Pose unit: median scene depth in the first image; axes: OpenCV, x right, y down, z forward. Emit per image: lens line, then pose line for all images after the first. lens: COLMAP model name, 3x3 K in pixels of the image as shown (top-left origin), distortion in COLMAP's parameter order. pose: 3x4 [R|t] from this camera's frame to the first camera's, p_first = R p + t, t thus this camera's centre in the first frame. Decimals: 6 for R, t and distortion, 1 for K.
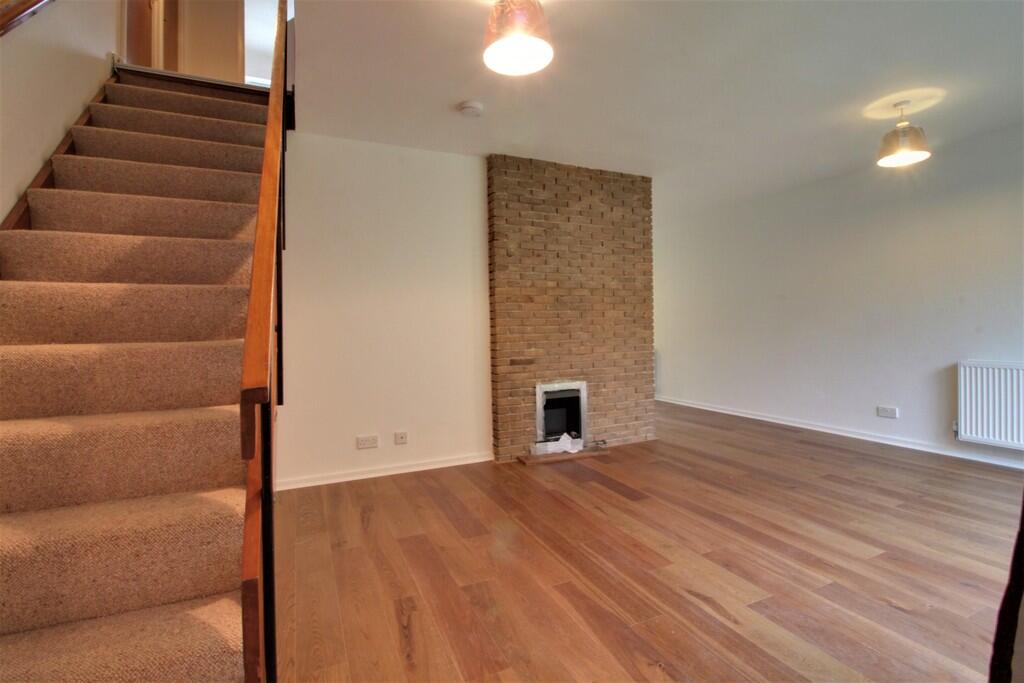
lens RADIAL K [[472.5, 0, 513.1], [0, 472.5, 328.9], [0, 0, 1]] dist [0.005826, -0.016093]
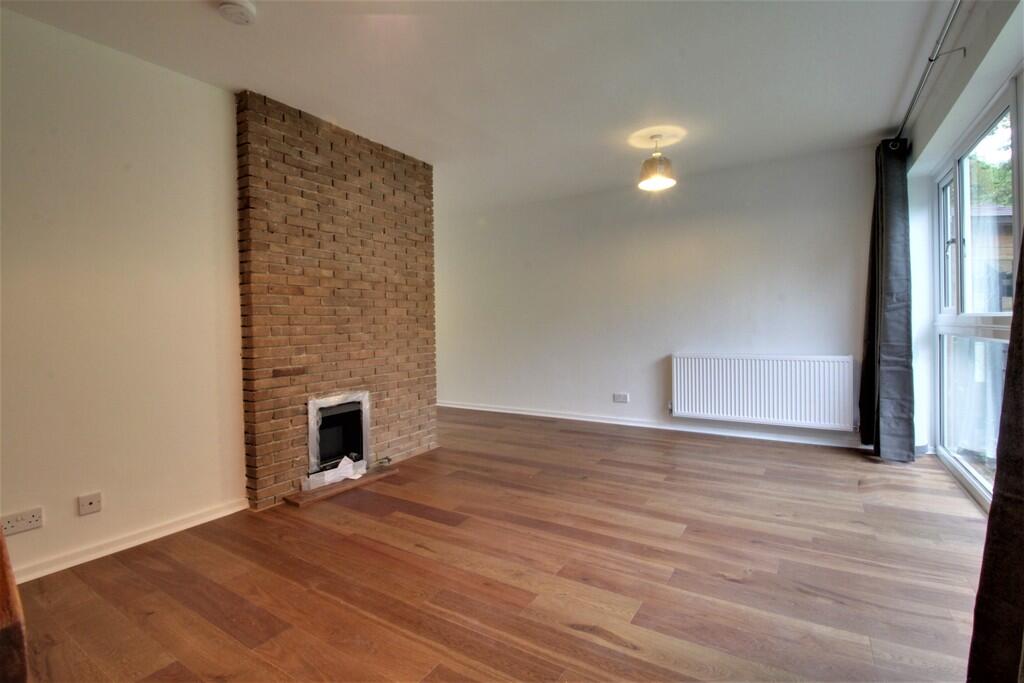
lens RADIAL K [[472.5, 0, 513.1], [0, 472.5, 328.9], [0, 0, 1]] dist [0.005826, -0.016093]
pose [[0.835388, -0.003158, 0.549651, -0.099381], [0.004072, 0.999992, -0.000444, 0.001468], [-0.549645, 0.002609, 0.835394, 0.160867]]
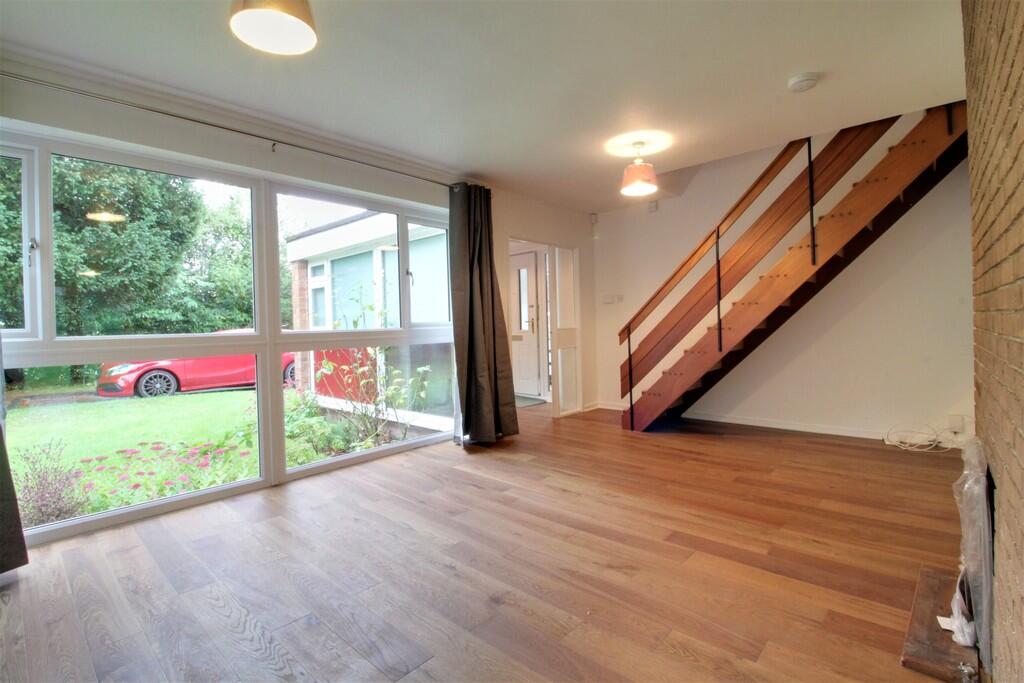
lens RADIAL K [[472.5, 0, 513.1], [0, 472.5, 328.9], [0, 0, 1]] dist [0.005826, -0.016093]
pose [[-0.915653, 0.047575, -0.399143, 0.634424], [0.044064, 0.998867, 0.017973, -0.018568], [0.399546, -0.001131, -0.916712, 1.249644]]
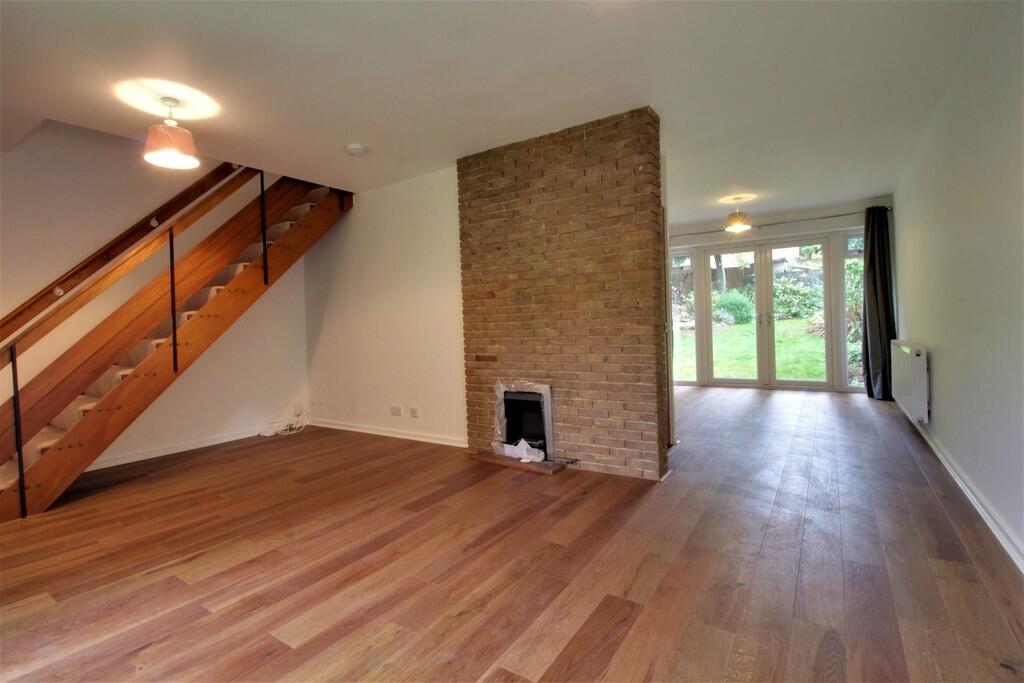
lens RADIAL K [[472.5, 0, 513.1], [0, 472.5, 328.9], [0, 0, 1]] dist [0.005826, -0.016093]
pose [[0.528948, 0.011472, -0.848577, 0.903638], [0.023884, 0.999311, 0.028398, -0.019480], [0.848318, -0.035288, 0.528309, 0.523597]]
